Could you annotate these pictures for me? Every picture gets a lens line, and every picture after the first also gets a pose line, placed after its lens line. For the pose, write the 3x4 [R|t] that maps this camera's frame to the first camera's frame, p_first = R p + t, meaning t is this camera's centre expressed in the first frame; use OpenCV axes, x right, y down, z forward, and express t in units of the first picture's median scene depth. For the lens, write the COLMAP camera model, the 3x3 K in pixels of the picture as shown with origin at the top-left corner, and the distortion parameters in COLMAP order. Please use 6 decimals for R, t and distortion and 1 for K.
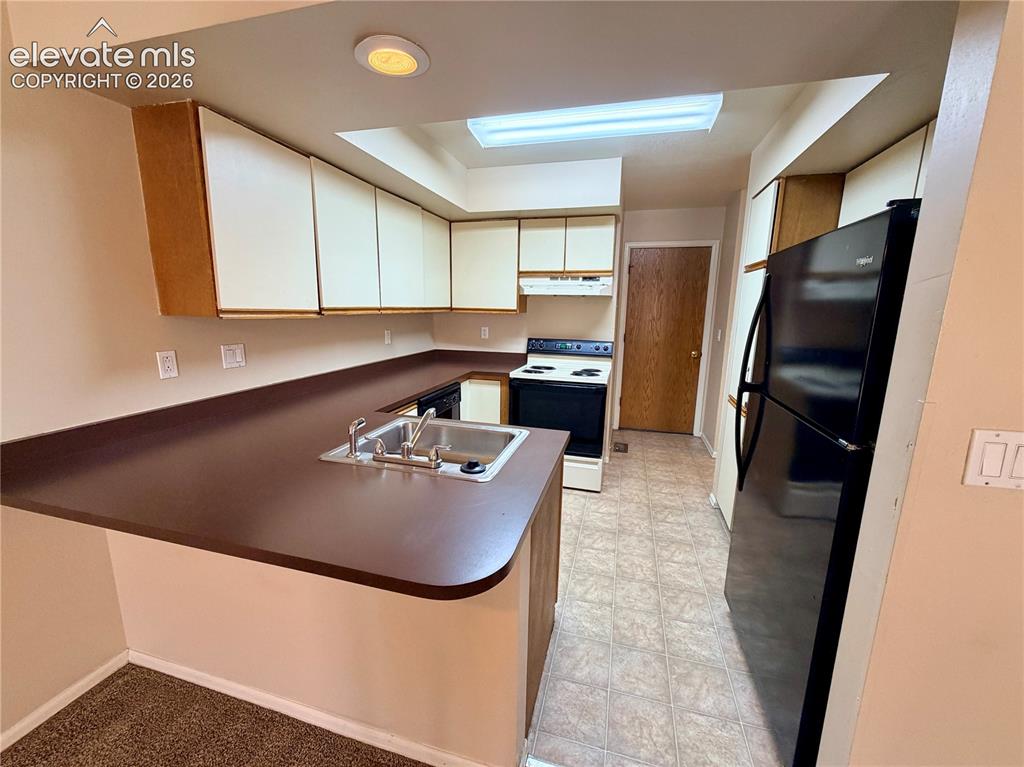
lens RADIAL K [[407.7, 0, 516.6], [0, 407.7, 381.5], [0, 0, 1]] dist [-0.001332, -0.000059]
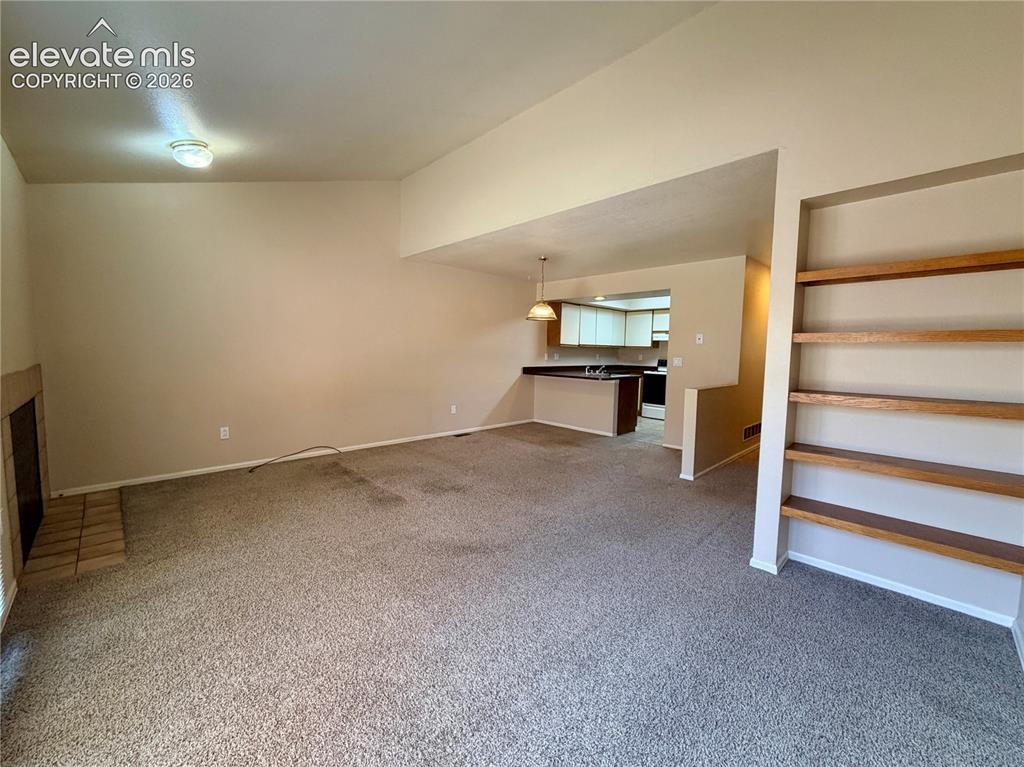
lens RADIAL K [[407.7, 0, 514.6], [0, 407.7, 383.0], [0, 0, 1]] dist [-0.001332, -0.000059]
pose [[0.864972, 0.047506, -0.499566, 0.523931], [-0.101549, 0.991483, -0.081542, 0.317238], [0.491437, 0.121262, 0.862430, -1.459783]]
